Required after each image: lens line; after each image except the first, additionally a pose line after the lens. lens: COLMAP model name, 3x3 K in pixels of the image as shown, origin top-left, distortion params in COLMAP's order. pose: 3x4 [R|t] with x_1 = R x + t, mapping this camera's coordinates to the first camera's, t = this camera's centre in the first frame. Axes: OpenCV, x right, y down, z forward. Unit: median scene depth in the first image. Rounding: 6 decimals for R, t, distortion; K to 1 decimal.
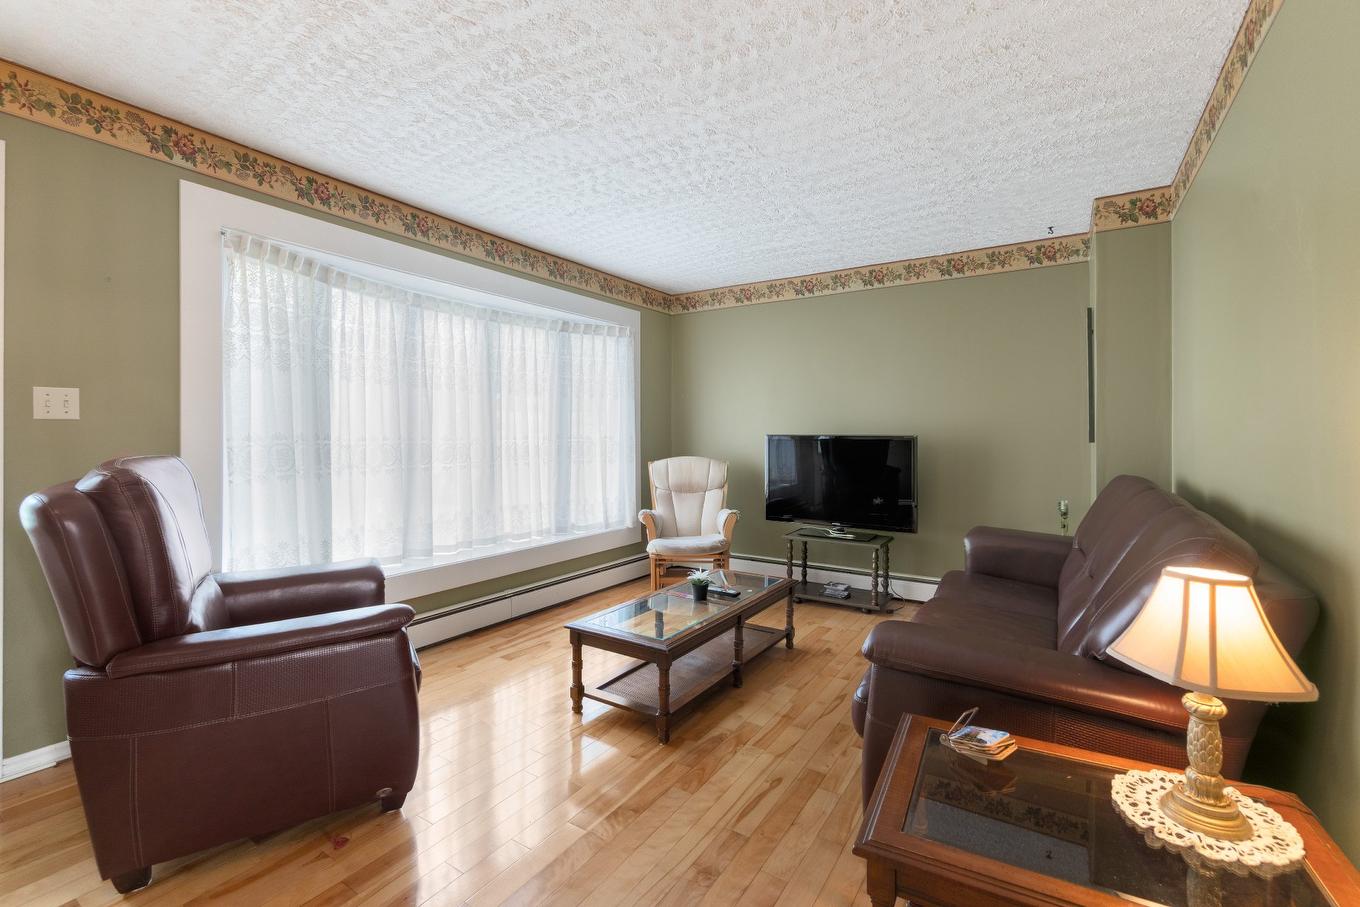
lens RADIAL K [[603.1, 0, 680.6], [0, 603.1, 440.4], [0, 0, 1]] dist [-0.000053, 0.000060]
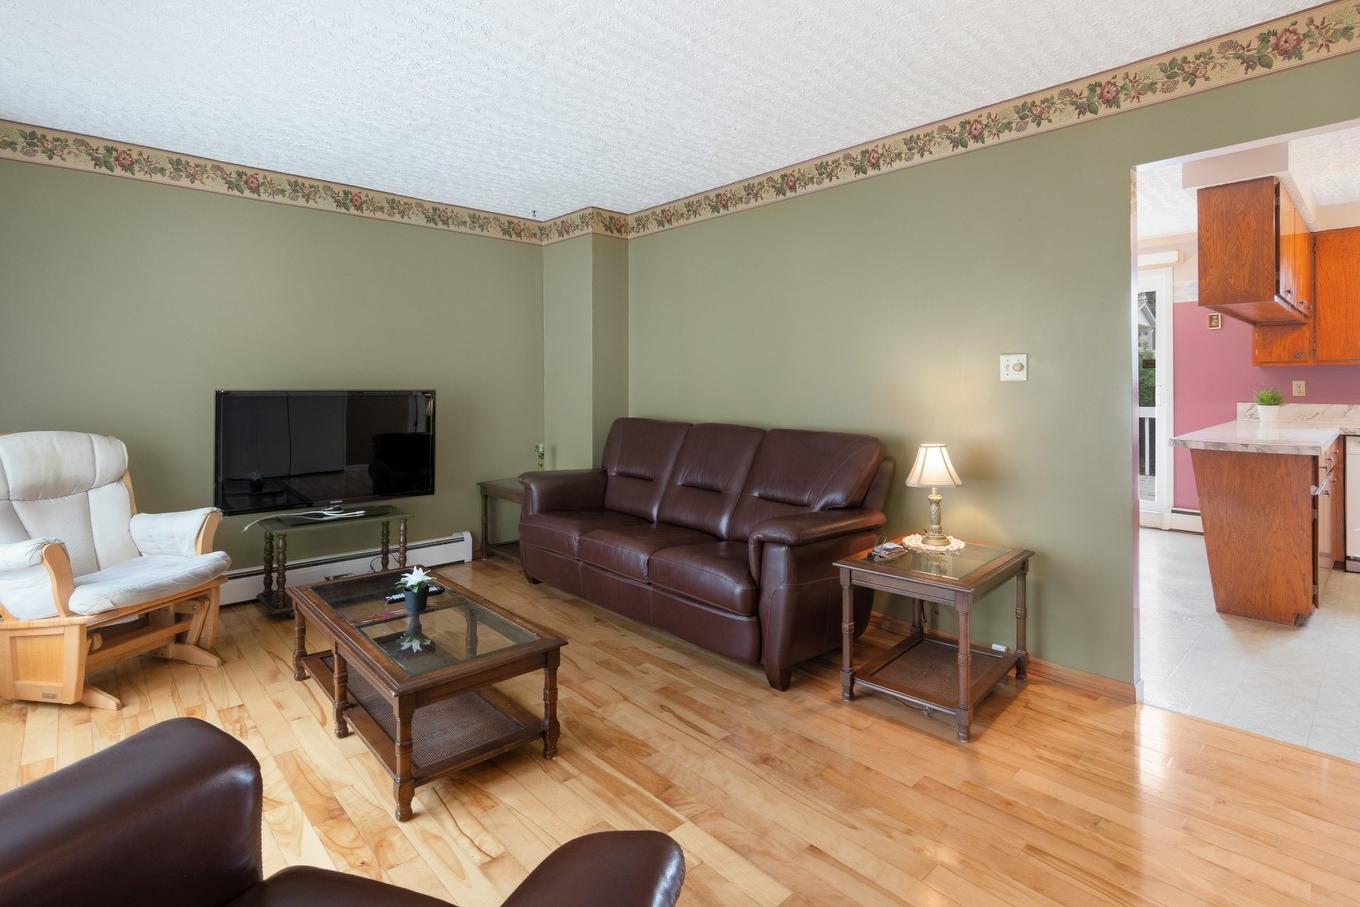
lens RADIAL K [[664.1, 0, 729.4], [0, 664.1, 386.6], [0, 0, 1]] dist [-0.003676, -0.000115]
pose [[0.212981, -0.000445, 0.977056, -0.577423], [0.013727, 0.999903, -0.002537, -0.004644], [-0.976960, 0.013953, 0.212967, 0.366156]]
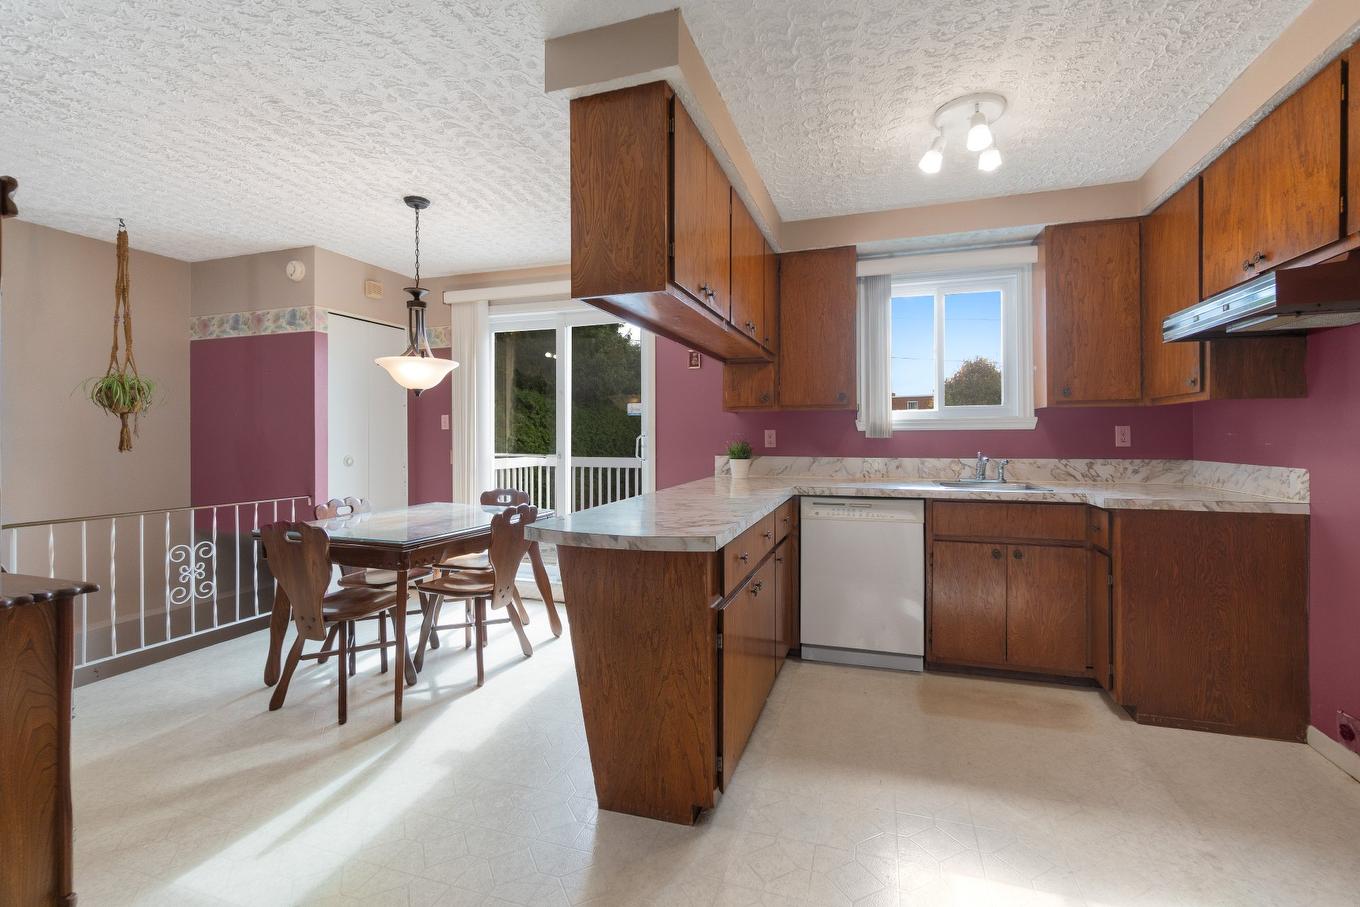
lens RADIAL K [[603.1, 0, 687.8], [0, 603.1, 441.9], [0, 0, 1]] dist [-0.000053, 0.000060]
pose [[-0.256083, -0.008034, 0.966621, -0.496440], [0.010524, 0.999883, 0.011098, -0.003436], [-0.966598, 0.013015, -0.255969, 0.304704]]
